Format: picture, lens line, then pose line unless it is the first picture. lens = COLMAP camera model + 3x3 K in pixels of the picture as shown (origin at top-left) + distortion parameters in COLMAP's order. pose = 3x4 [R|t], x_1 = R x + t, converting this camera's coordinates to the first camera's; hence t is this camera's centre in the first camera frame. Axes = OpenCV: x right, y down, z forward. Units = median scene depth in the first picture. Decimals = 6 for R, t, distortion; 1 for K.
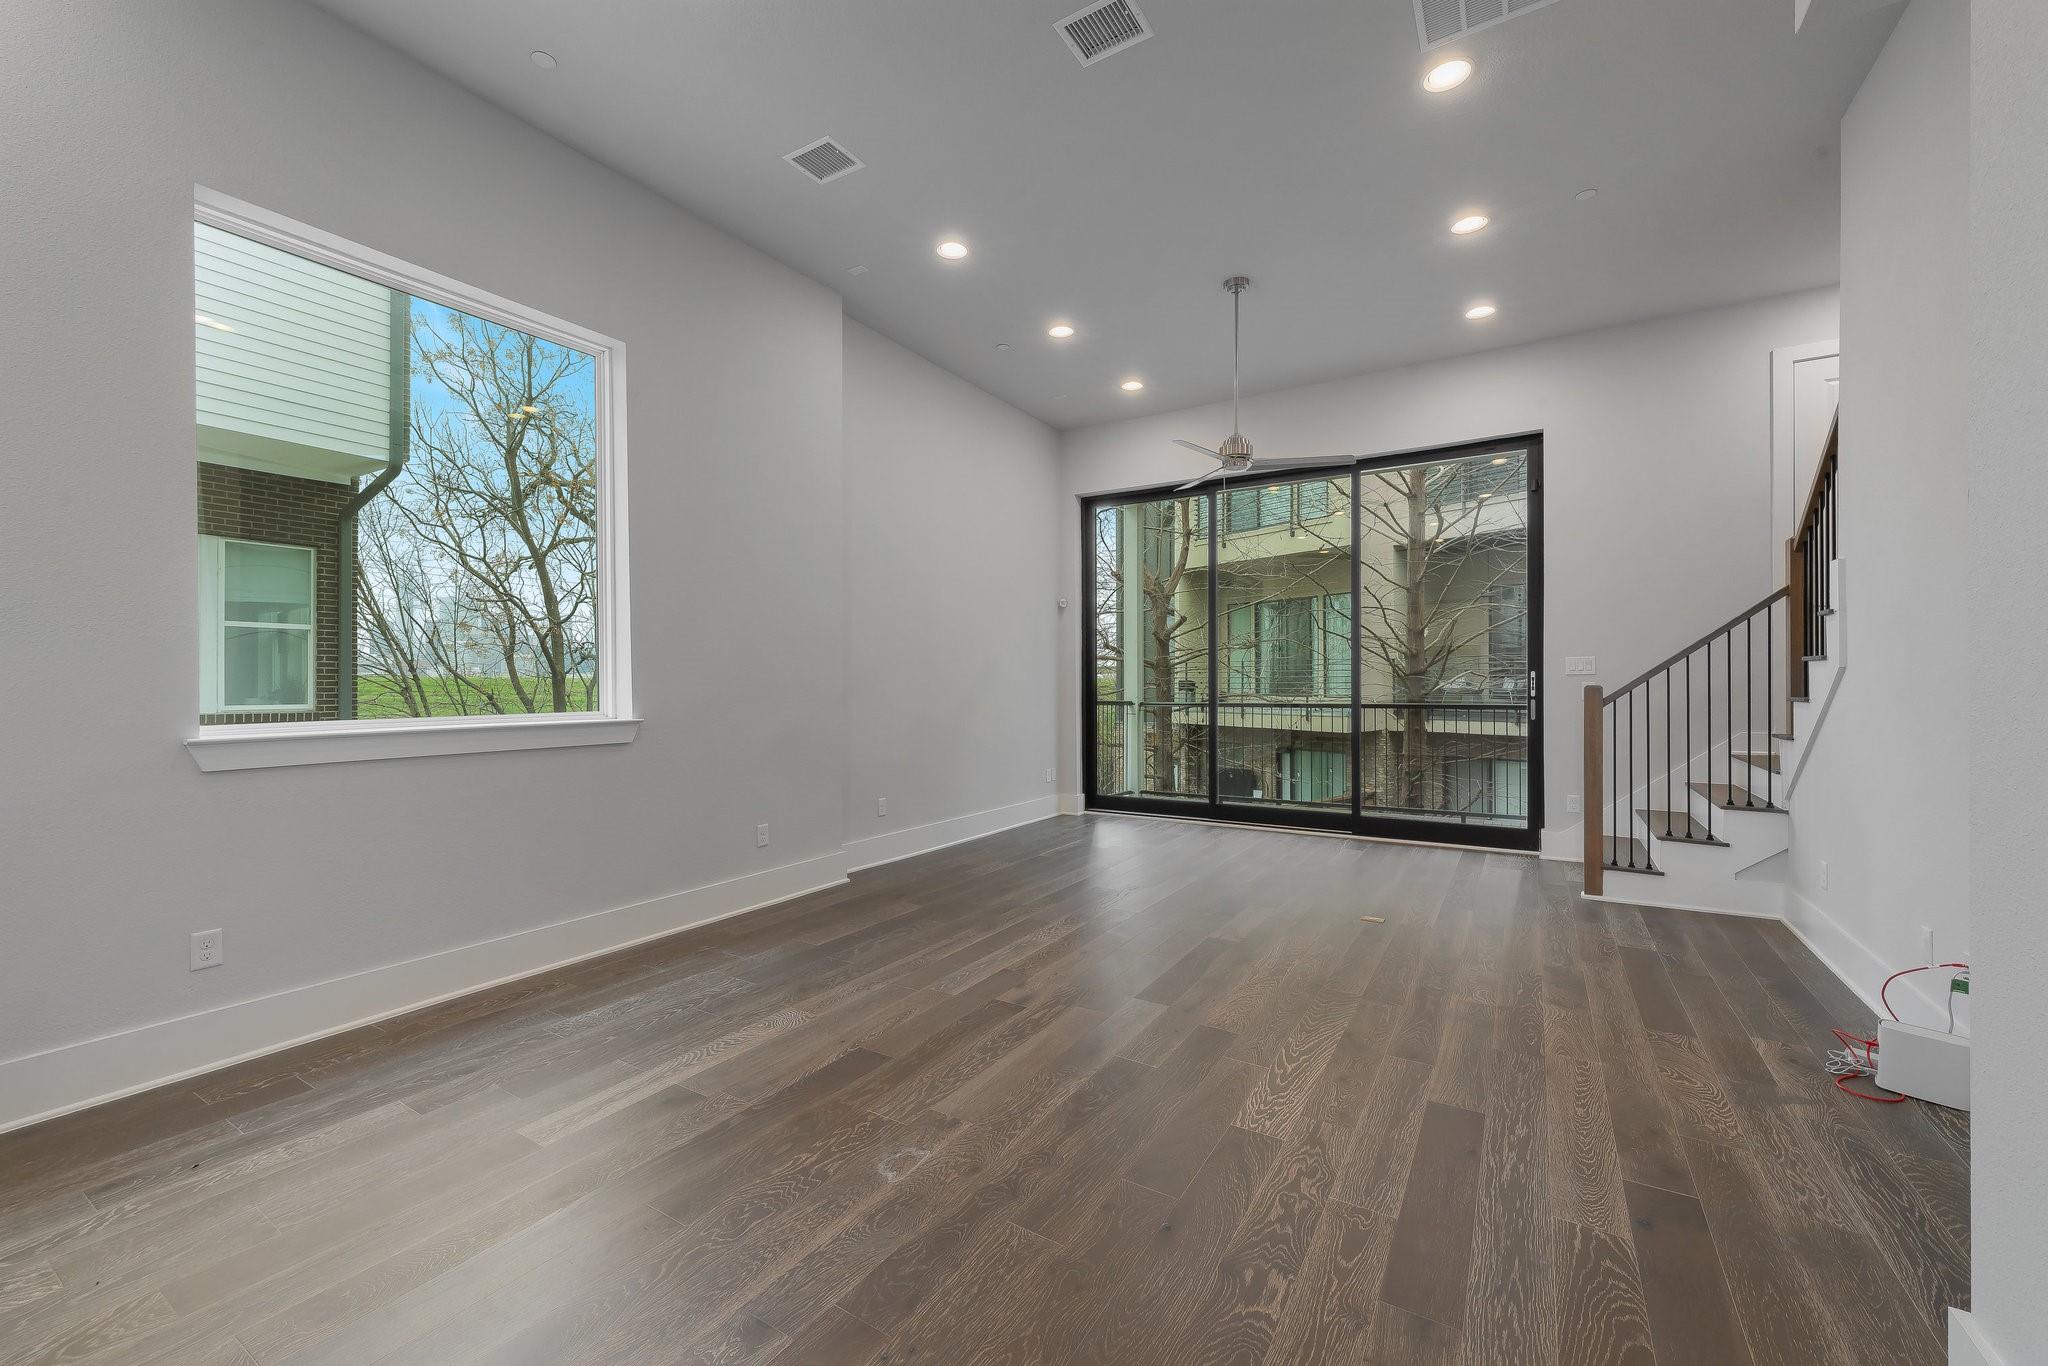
lens RADIAL K [[780.3, 0, 1019.8], [0, 780.3, 678.0], [0, 0, 1]] dist [0.000875, -0.000363]
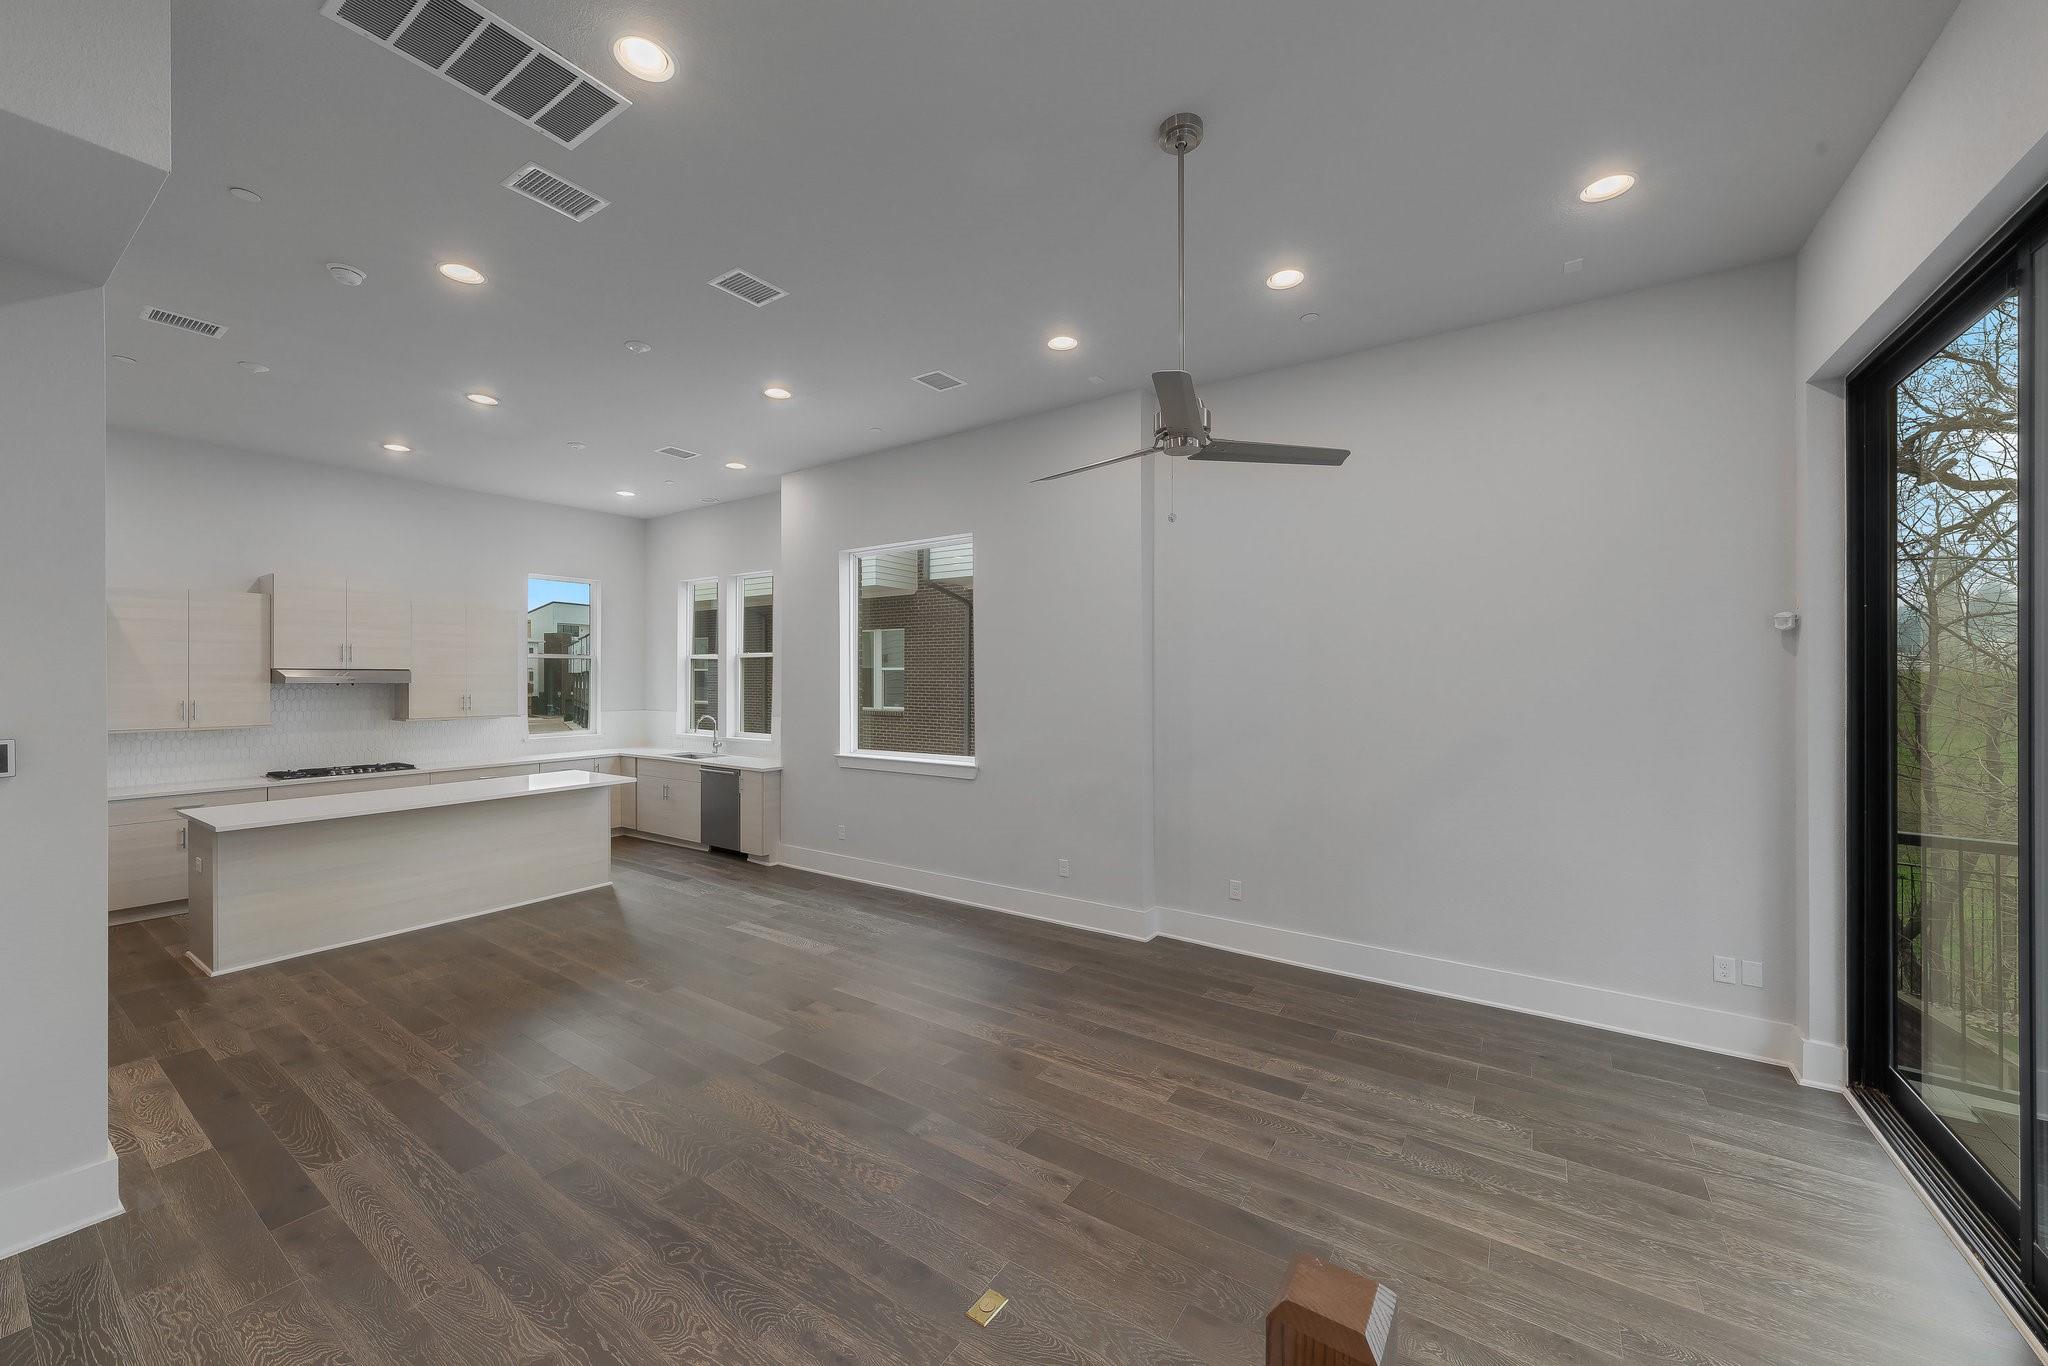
lens RADIAL K [[750.7, 0, 1033.2], [0, 750.7, 677.1], [0, 0, 1]] dist [-0.005480, 0.000715]
pose [[0.002990, 0.001333, -0.999995, 1.425690], [0.000521, 0.999999, 0.001334, -0.175923], [0.999995, -0.000525, 0.002989, 1.529078]]
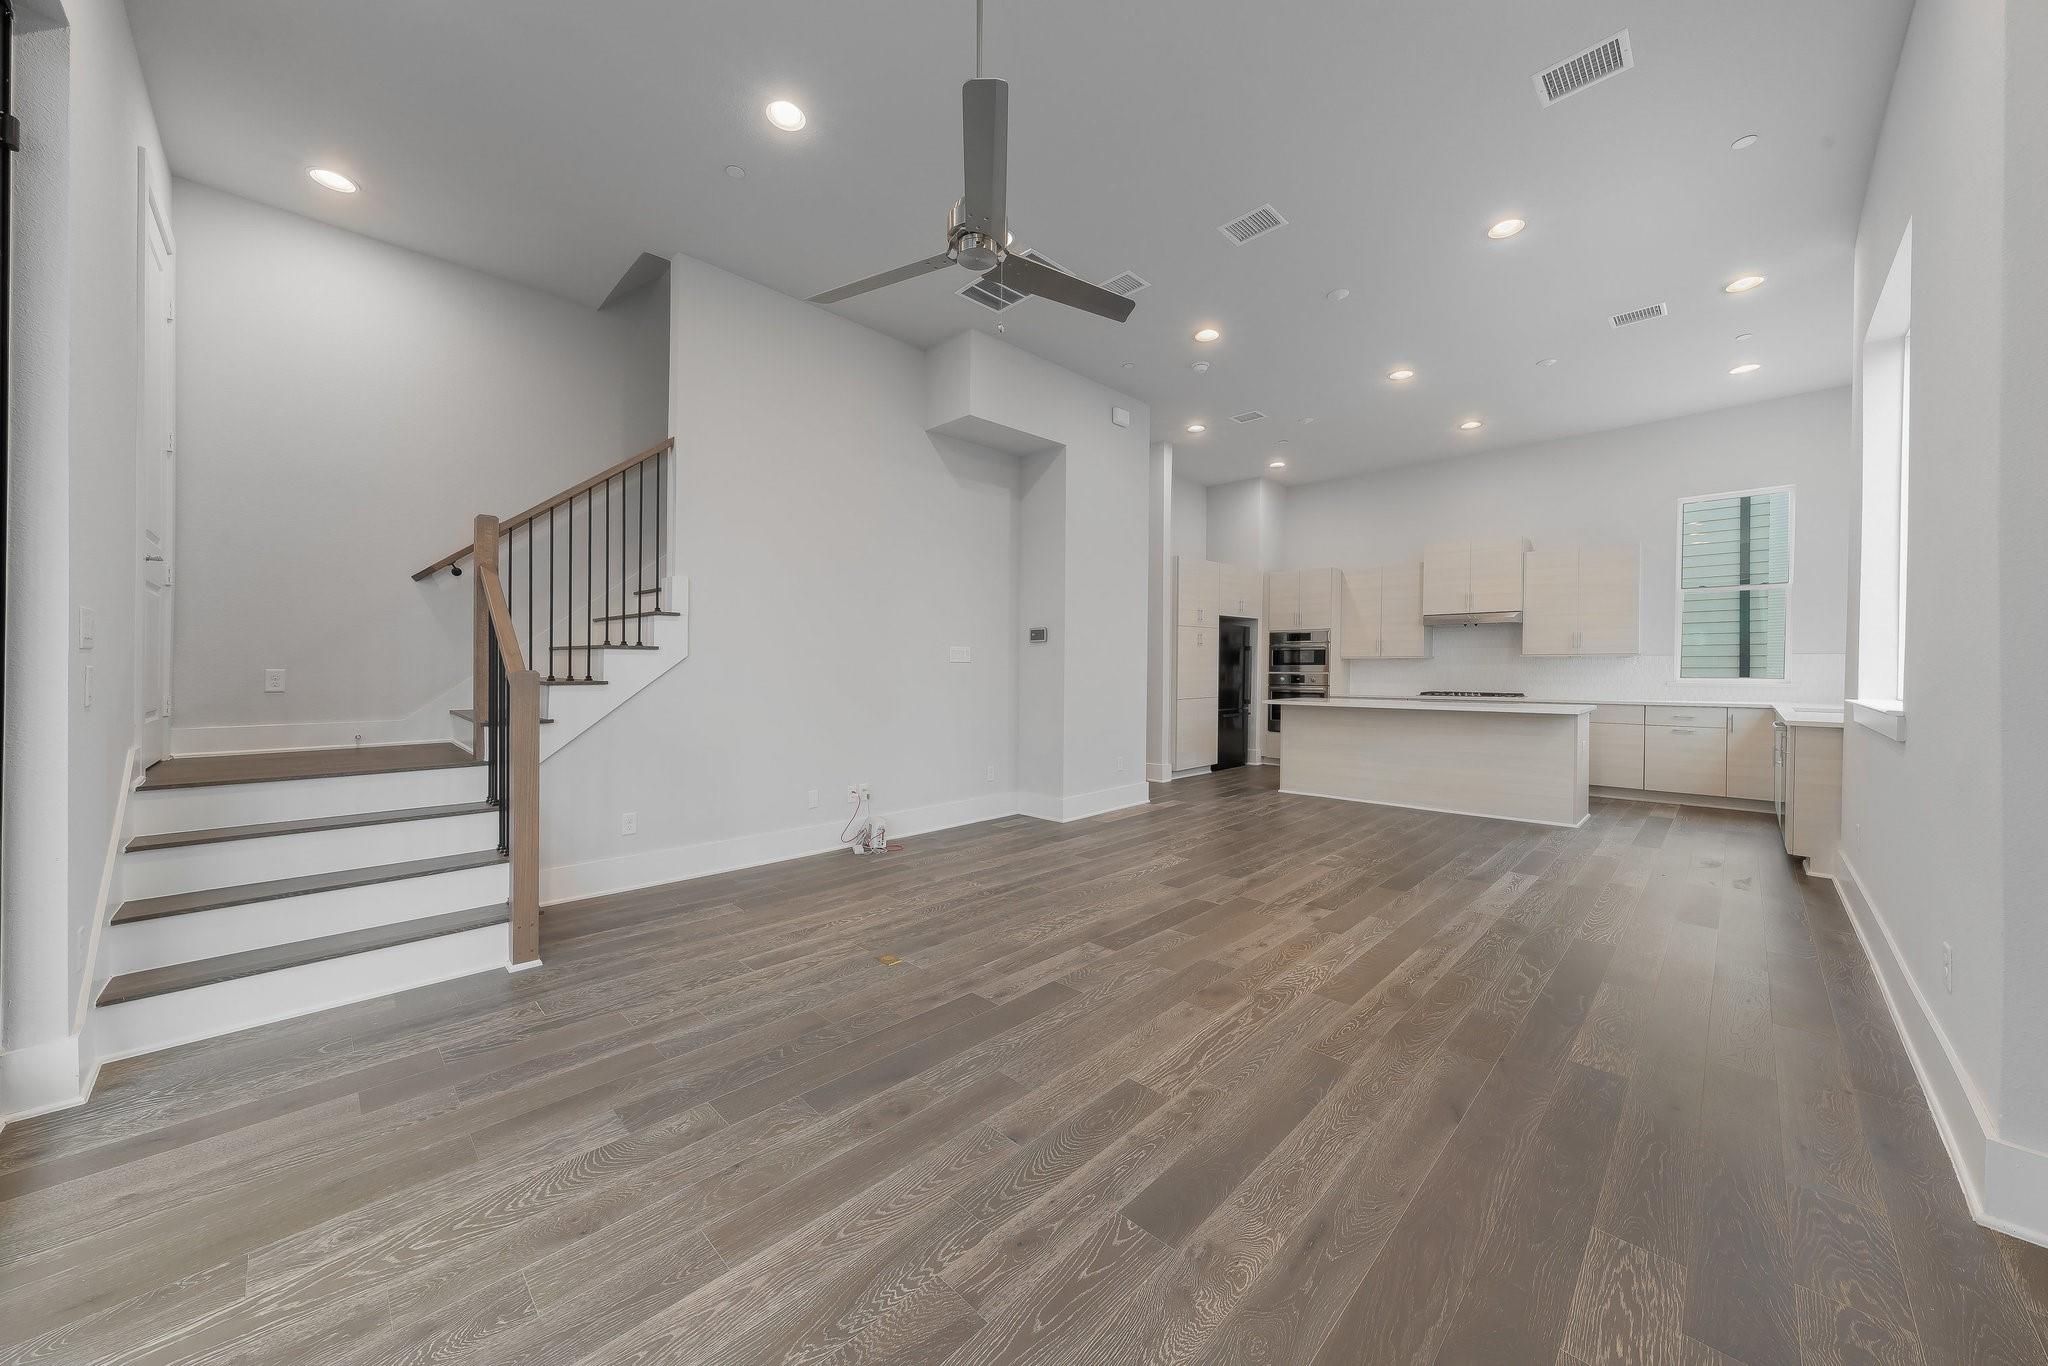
lens RADIAL K [[750.7, 0, 1024.2], [0, 750.7, 676.0], [0, 0, 1]] dist [-0.005480, 0.000715]
pose [[-0.979320, 0.000340, 0.202316, 0.239426], [0.001438, 0.999985, 0.005283, 0.022188], [-0.202311, 0.005465, -0.979306, 2.558936]]
